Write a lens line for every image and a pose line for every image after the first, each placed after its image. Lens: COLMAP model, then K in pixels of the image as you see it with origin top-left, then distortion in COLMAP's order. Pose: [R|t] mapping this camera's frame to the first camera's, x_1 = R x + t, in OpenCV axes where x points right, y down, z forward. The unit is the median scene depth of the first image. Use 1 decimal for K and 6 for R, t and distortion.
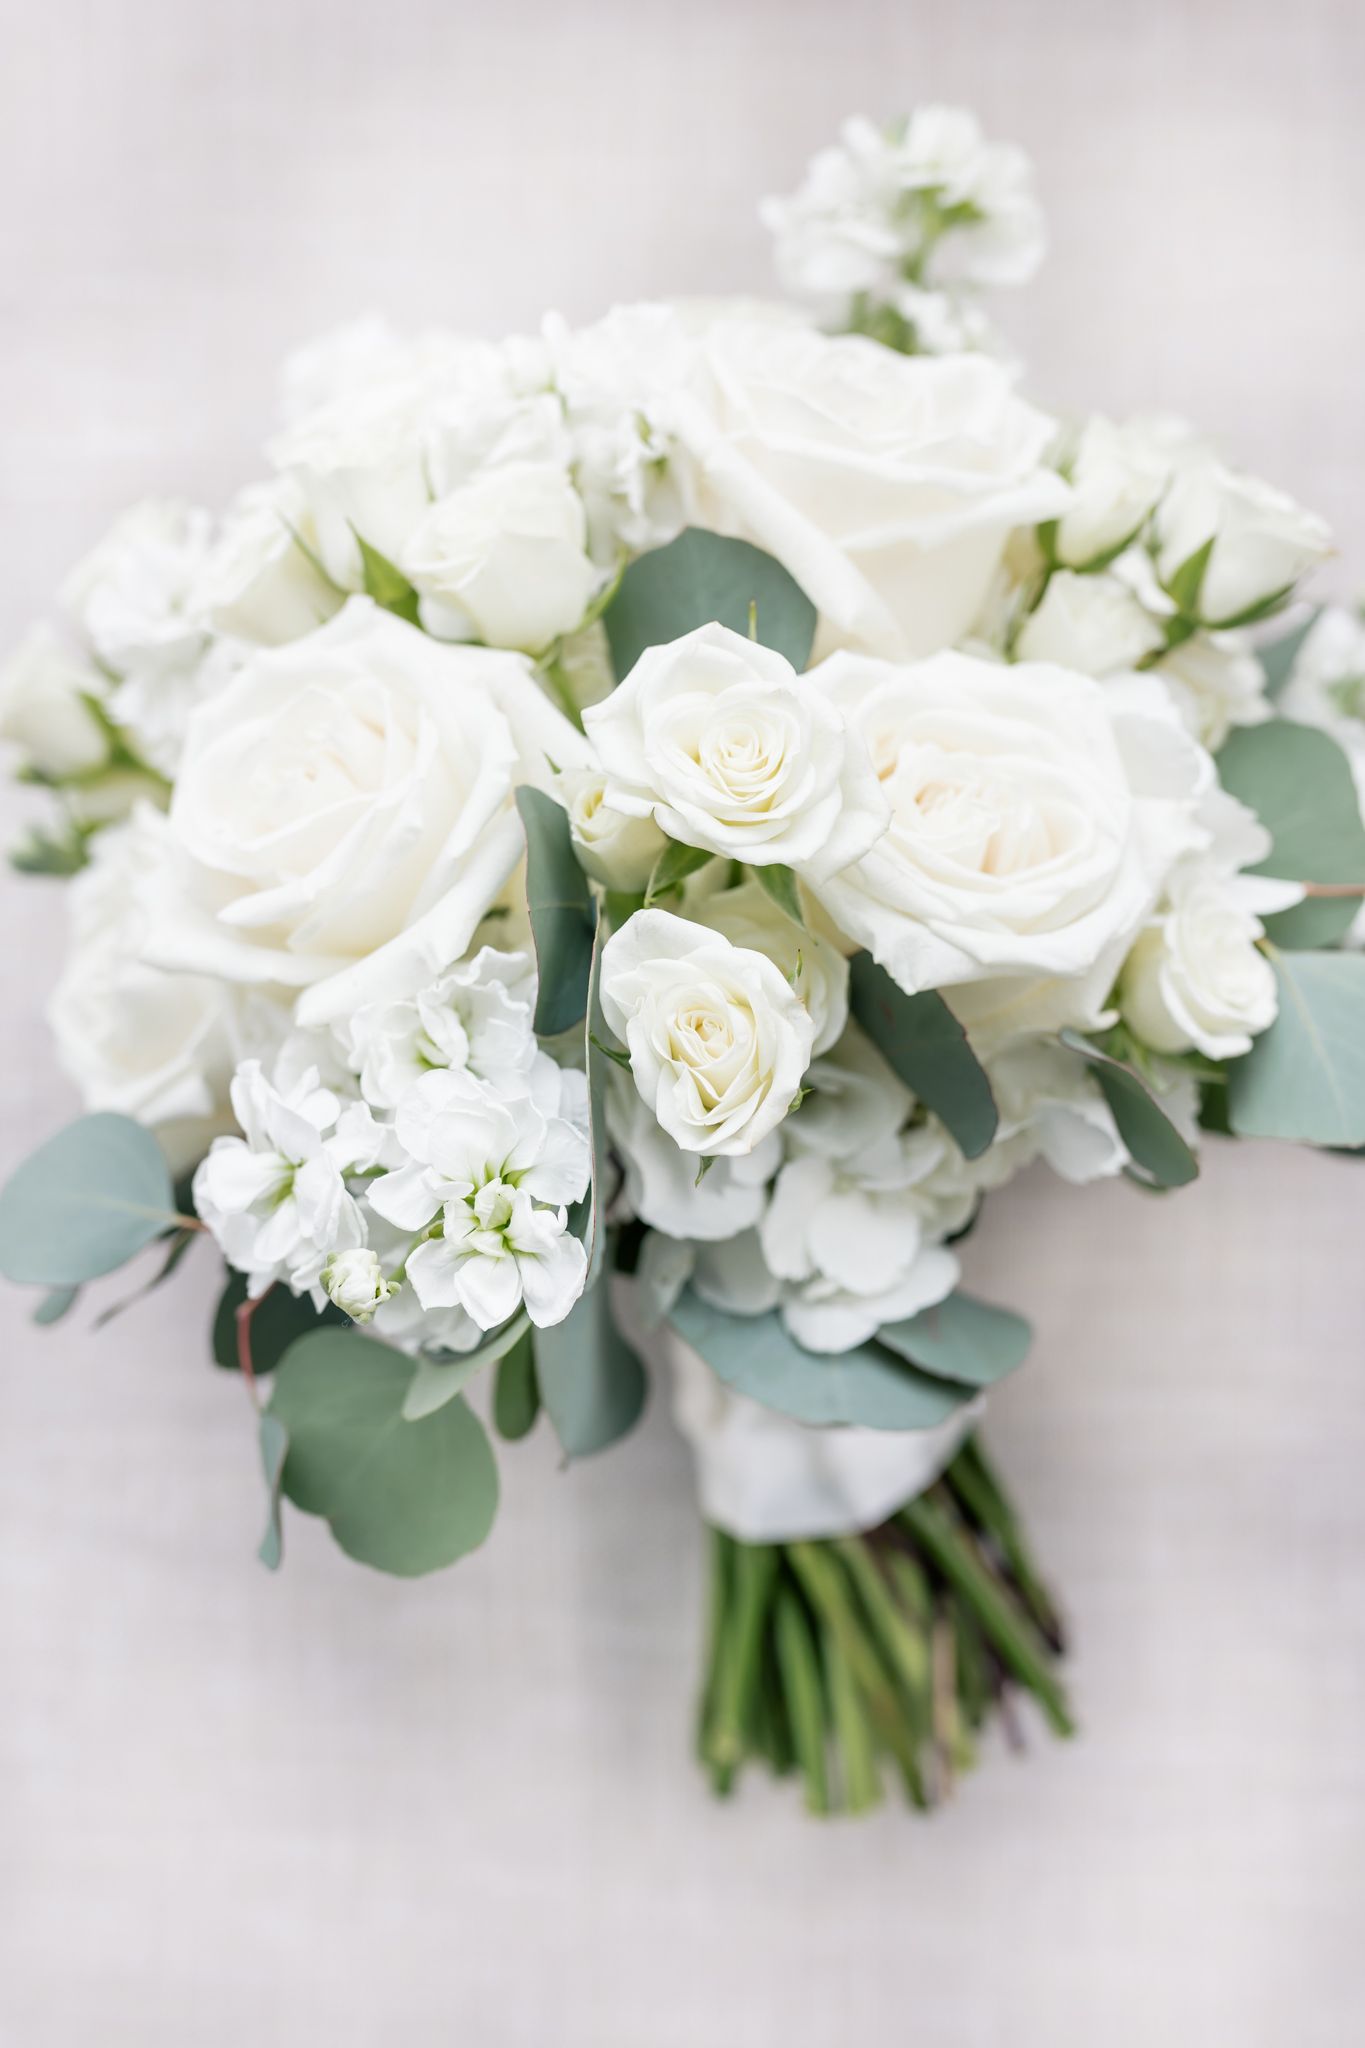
lens RADIAL K [[2064.1, 0, 680.7], [0, 2064.1, 1026.4], [0, 0, 1]] dist [-0.015682, 0.000000]
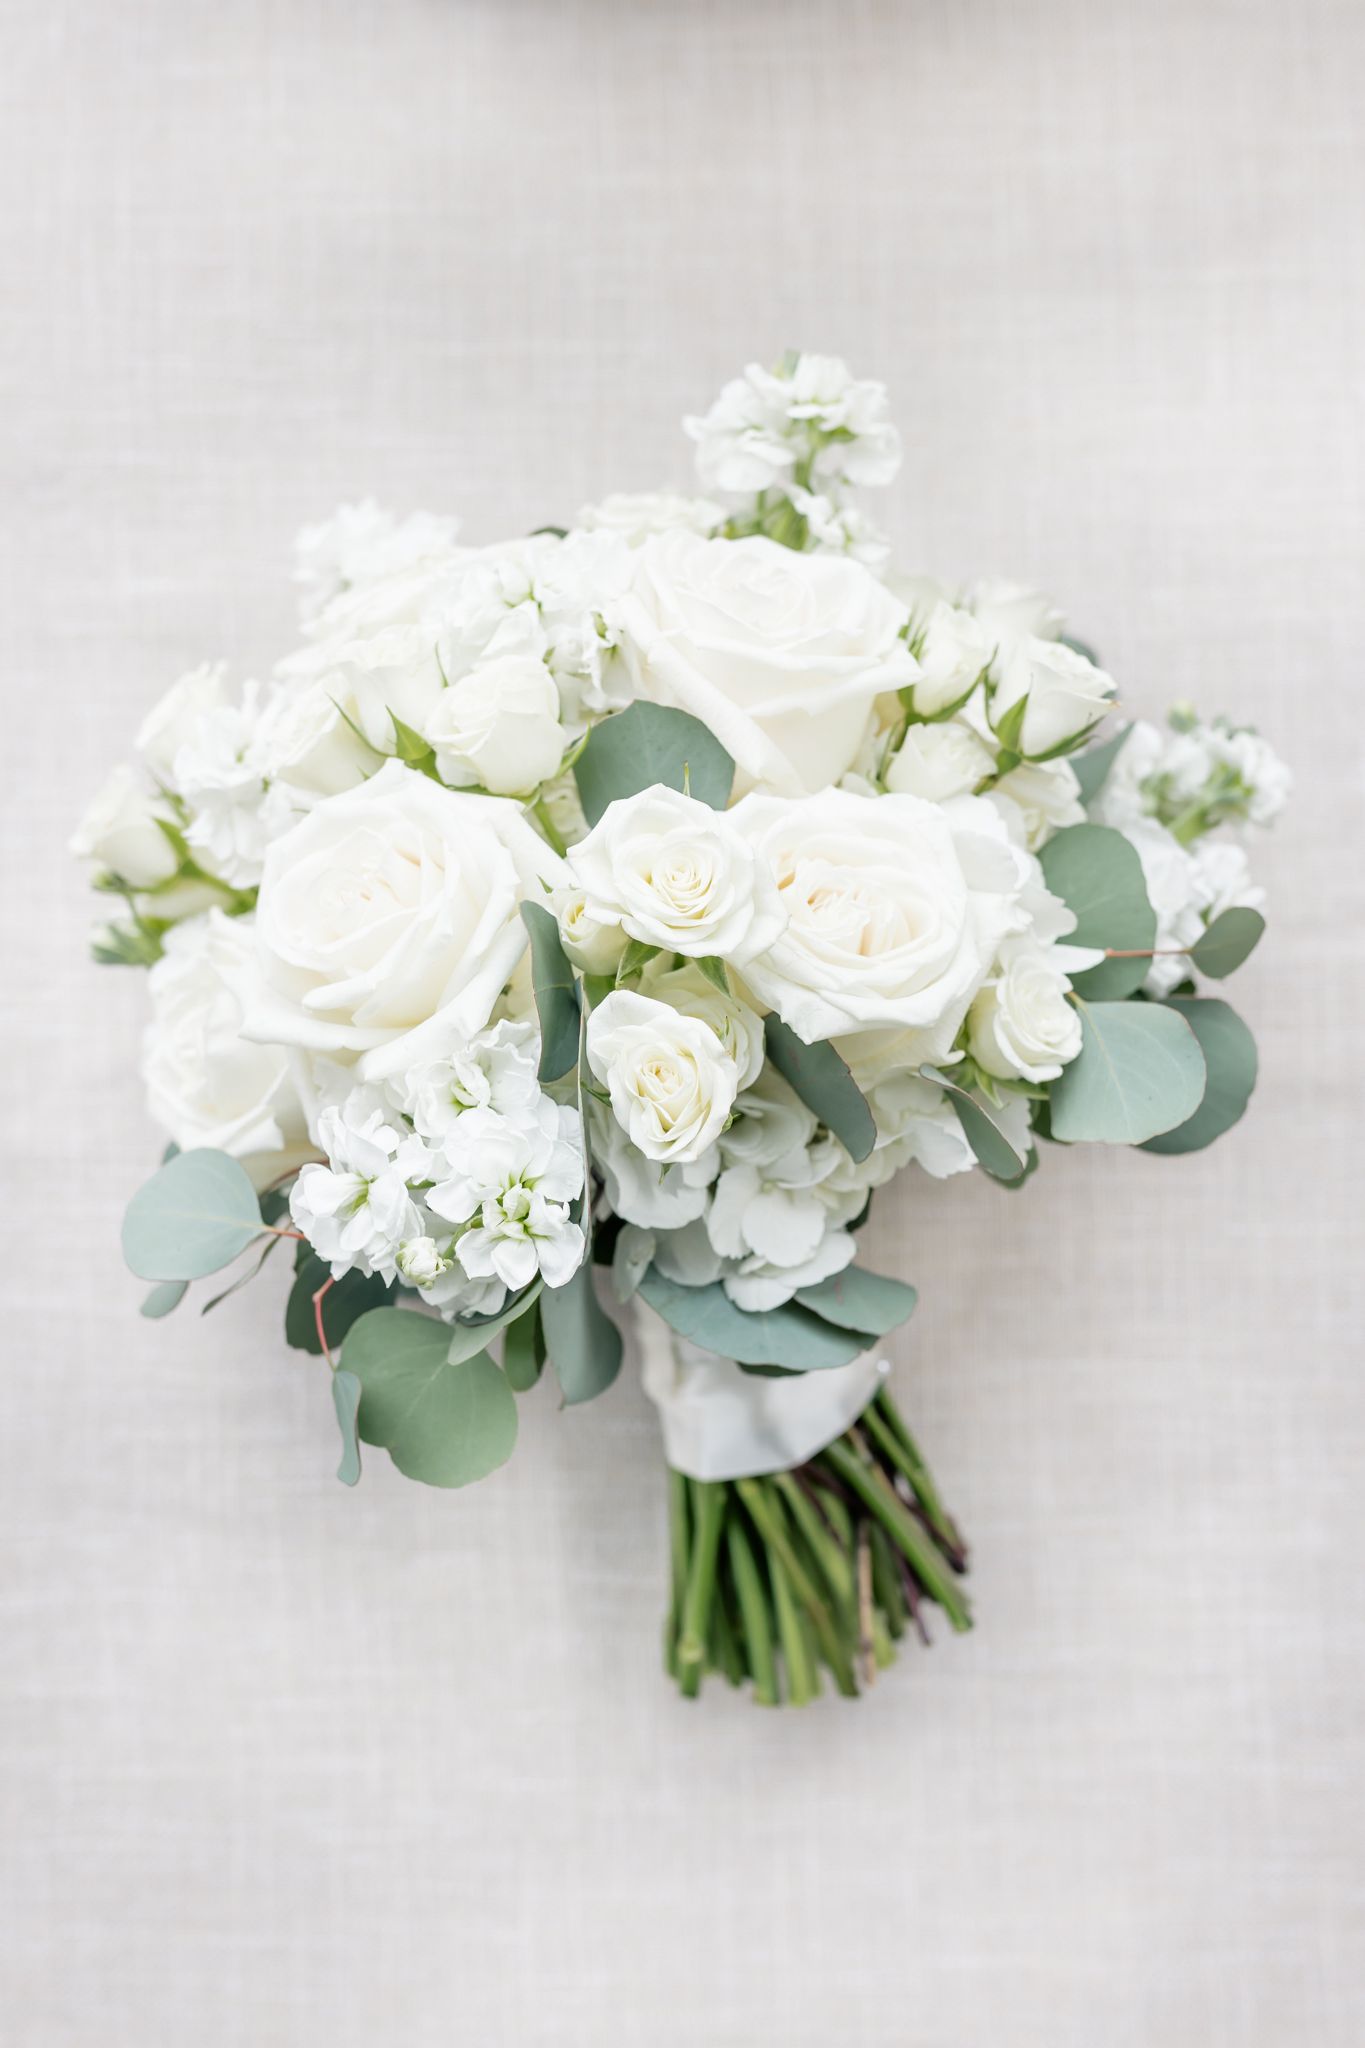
lens RADIAL K [[2064.1, 0, 683.0], [0, 2064.1, 1022.8], [0, 0, 1]] dist [-0.015682, 0.000000]
pose [[0.999124, -0.029653, 0.029520, -0.011822], [0.030192, 0.999383, -0.017962, -0.006525], [-0.028969, 0.018837, 0.999403, -0.339019]]
